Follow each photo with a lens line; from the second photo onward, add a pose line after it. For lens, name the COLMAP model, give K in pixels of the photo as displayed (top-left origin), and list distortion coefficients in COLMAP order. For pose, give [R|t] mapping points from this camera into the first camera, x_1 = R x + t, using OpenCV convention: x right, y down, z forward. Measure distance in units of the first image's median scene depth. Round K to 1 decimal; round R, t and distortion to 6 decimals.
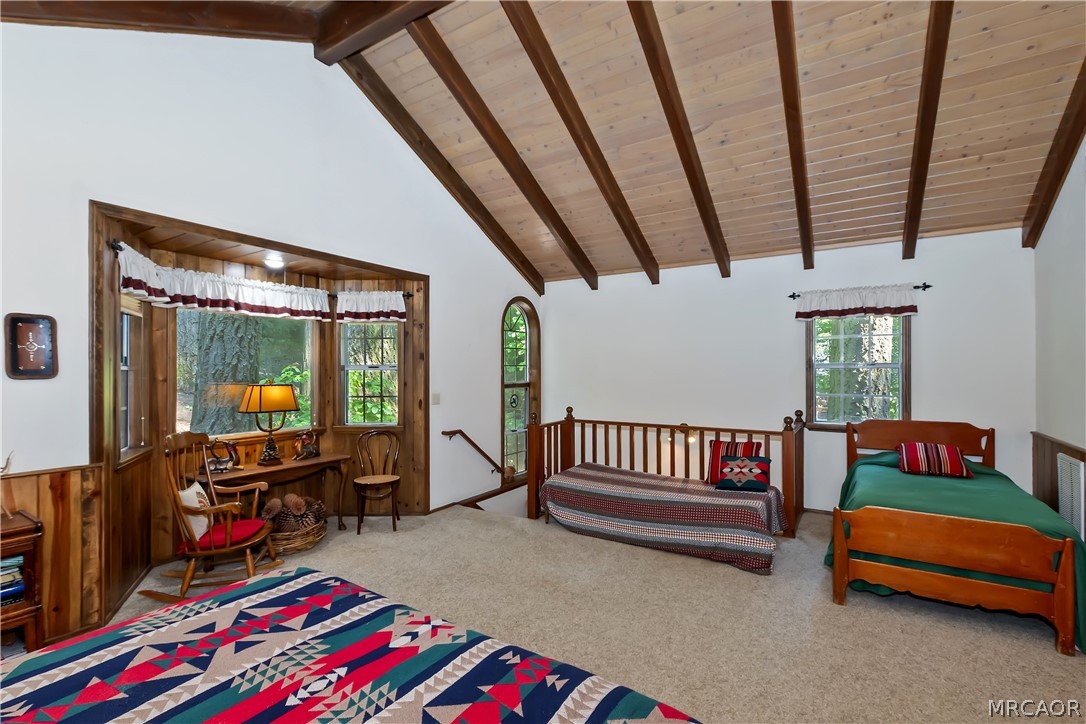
lens RADIAL K [[481.8, 0, 544.6], [0, 481.8, 362.5], [0, 0, 1]] dist [0.006572, -0.002203]
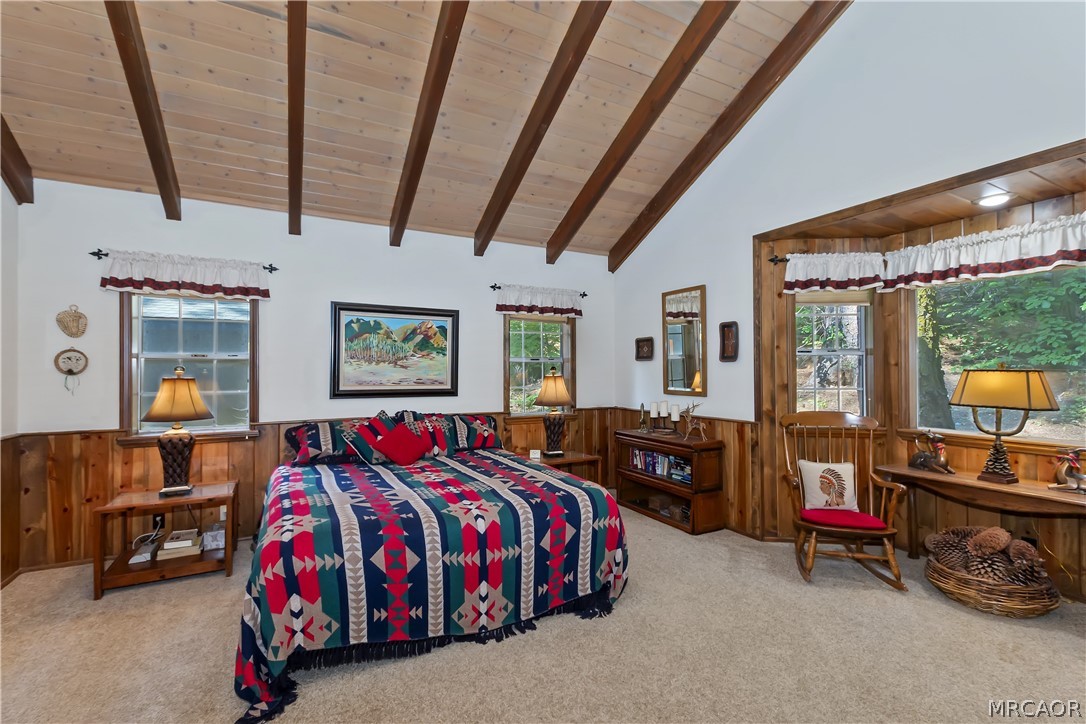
lens RADIAL K [[481.8, 0, 544.4], [0, 481.8, 370.1], [0, 0, 1]] dist [0.006572, -0.002203]
pose [[-0.501516, 0.002423, -0.865145, 0.448244], [0.018038, 0.999808, -0.007656, 0.043926], [0.864960, -0.019445, -0.501463, 0.878805]]
